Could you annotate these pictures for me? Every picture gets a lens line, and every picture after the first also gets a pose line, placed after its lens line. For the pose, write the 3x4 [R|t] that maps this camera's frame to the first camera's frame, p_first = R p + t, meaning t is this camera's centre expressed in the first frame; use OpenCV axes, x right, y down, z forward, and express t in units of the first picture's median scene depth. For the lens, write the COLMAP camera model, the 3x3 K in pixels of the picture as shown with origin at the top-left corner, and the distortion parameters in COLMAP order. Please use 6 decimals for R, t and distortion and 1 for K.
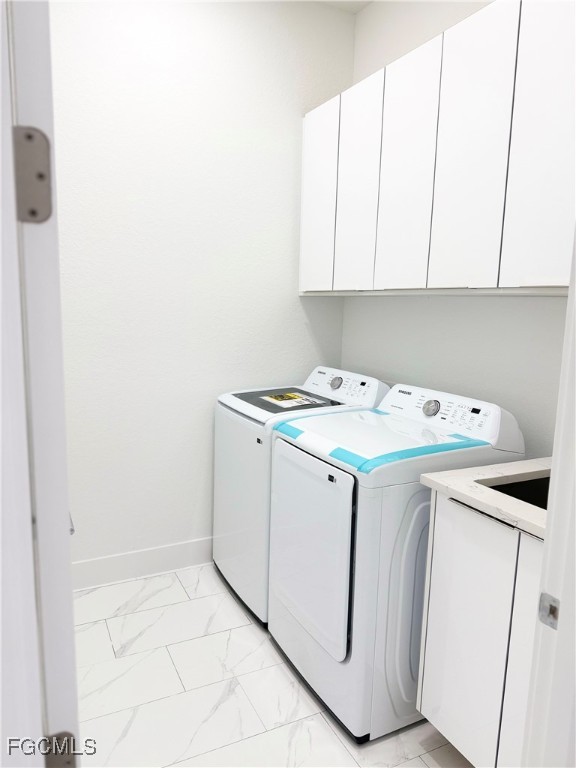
lens RADIAL K [[536.7, 0, 288.0], [0, 536.7, 384.0], [0, 0, 1]] dist [0.136123, -0.237677]
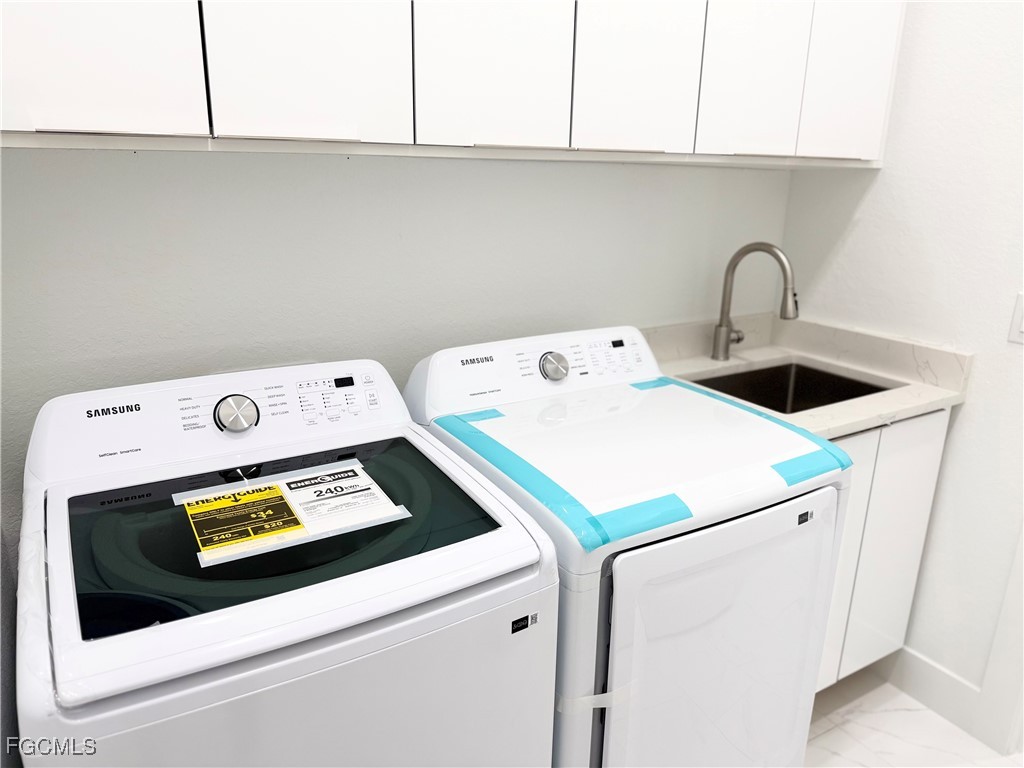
lens RADIAL K [[715.6, 0, 512.0], [0, 715.6, 384.0], [0, 0, 1]] dist [0.136123, -0.237677]
pose [[-0.071527, -0.310796, 0.947782, -0.491039], [0.129816, 0.939233, 0.317789, -0.198791], [-0.988955, 0.145767, -0.026834, 1.143179]]
